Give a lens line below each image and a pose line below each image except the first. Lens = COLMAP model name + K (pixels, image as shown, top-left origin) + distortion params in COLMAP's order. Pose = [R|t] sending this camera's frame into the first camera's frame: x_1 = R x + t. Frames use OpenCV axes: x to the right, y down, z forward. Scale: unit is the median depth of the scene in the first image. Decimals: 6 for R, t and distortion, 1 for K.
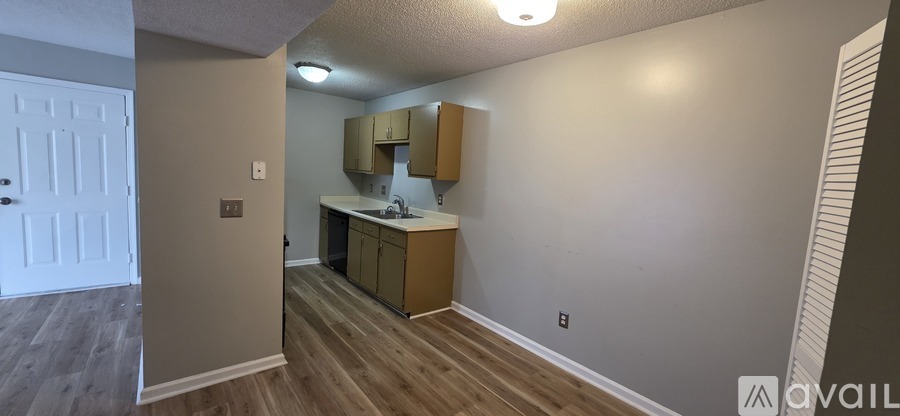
lens RADIAL K [[358.1, 0, 447.3], [0, 358.1, 207.3], [0, 0, 1]] dist [0.006674, 0.000294]
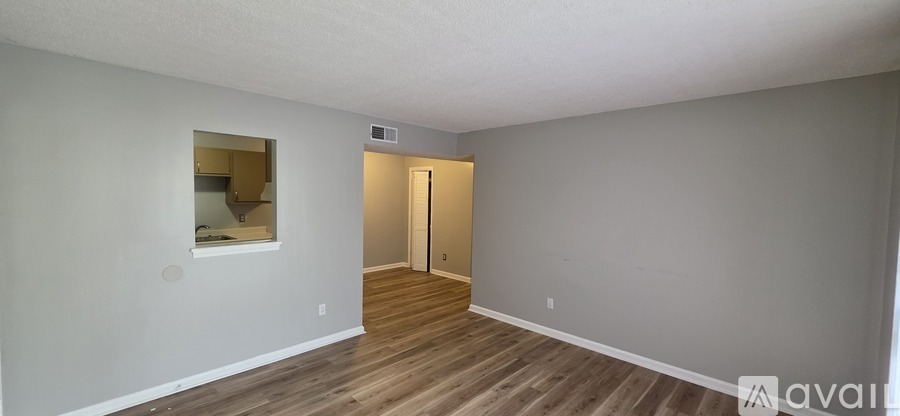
lens RADIAL K [[358.1, 0, 446.0], [0, 358.1, 209.9], [0, 0, 1]] dist [0.006674, 0.000294]
pose [[-0.123887, -0.112034, 0.985952, -1.621760], [0.070137, 0.990132, 0.121322, -0.183071], [-0.989815, 0.084182, -0.114806, 0.435453]]
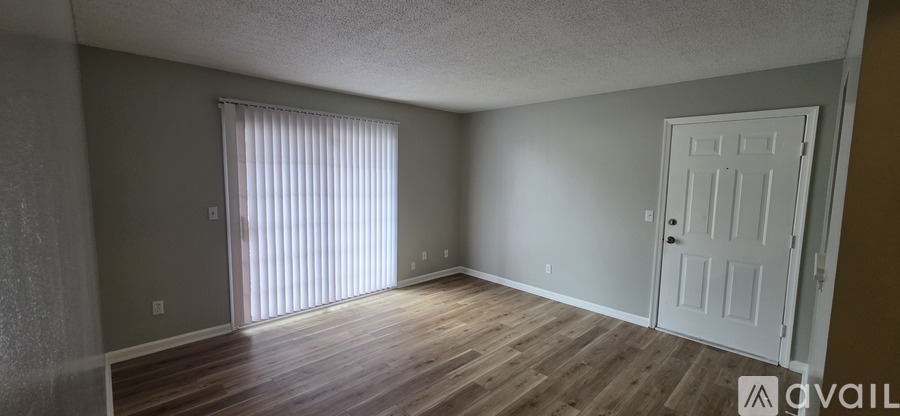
lens RADIAL K [[358.1, 0, 447.7], [0, 358.1, 207.4], [0, 0, 1]] dist [0.006674, 0.000294]
pose [[0.093180, 0.035555, -0.995014, -0.233255], [-0.110107, 0.993600, 0.025193, -0.063221], [0.989542, 0.107211, 0.096499, 0.234314]]
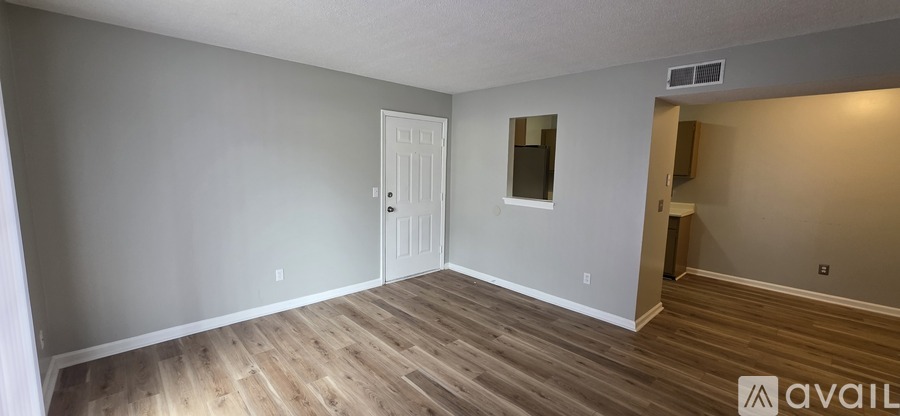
lens RADIAL K [[358.1, 0, 447.9], [0, 358.1, 207.6], [0, 0, 1]] dist [0.006674, 0.000294]
pose [[0.996274, -0.049687, 0.070498, -1.050052], [0.047361, 0.998289, 0.034287, -0.055600], [-0.072081, -0.030821, 0.996922, -0.300714]]
